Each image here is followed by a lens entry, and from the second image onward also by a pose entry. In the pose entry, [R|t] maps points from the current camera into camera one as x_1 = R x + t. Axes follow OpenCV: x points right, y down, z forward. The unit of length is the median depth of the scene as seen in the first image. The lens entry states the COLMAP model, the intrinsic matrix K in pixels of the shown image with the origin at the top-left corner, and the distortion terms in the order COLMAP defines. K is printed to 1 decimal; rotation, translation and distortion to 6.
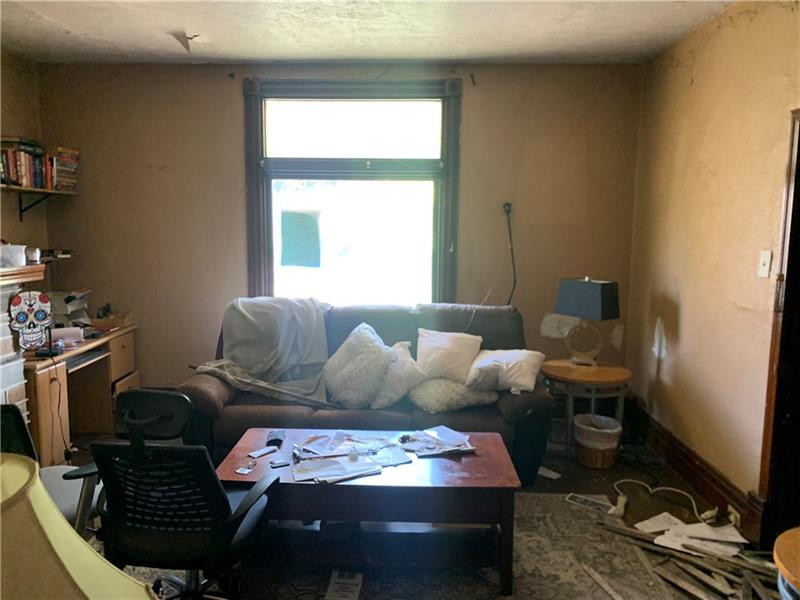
lens RADIAL K [[604.2, 0, 398.4], [0, 604.2, 299.6], [0, 0, 1]] dist [0.001515, 0.000021]
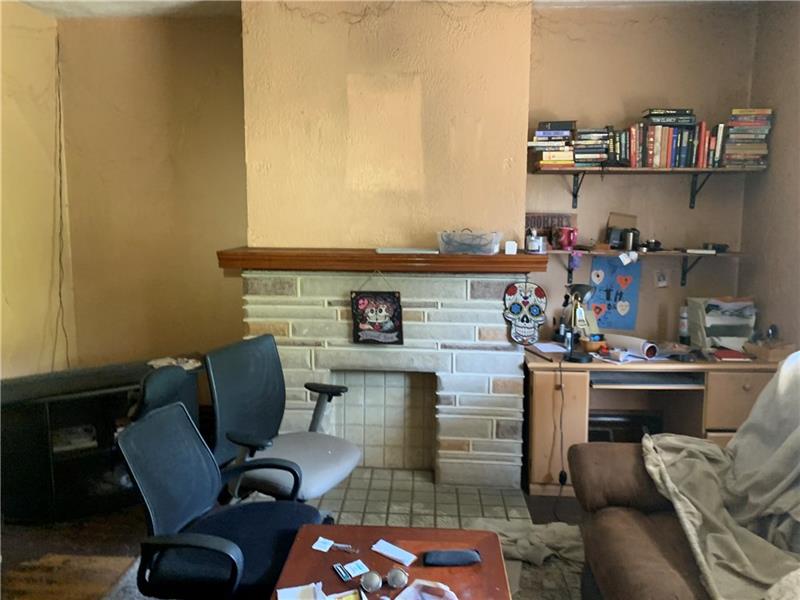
lens RADIAL K [[604.2, 0, 398.9], [0, 604.2, 300.2], [0, 0, 1]] dist [0.001515, 0.000021]
pose [[-0.060775, 0.127930, -0.989919, 0.323527], [-0.121355, 0.983448, 0.134544, -0.087795], [0.990747, 0.128309, -0.044245, 0.846517]]
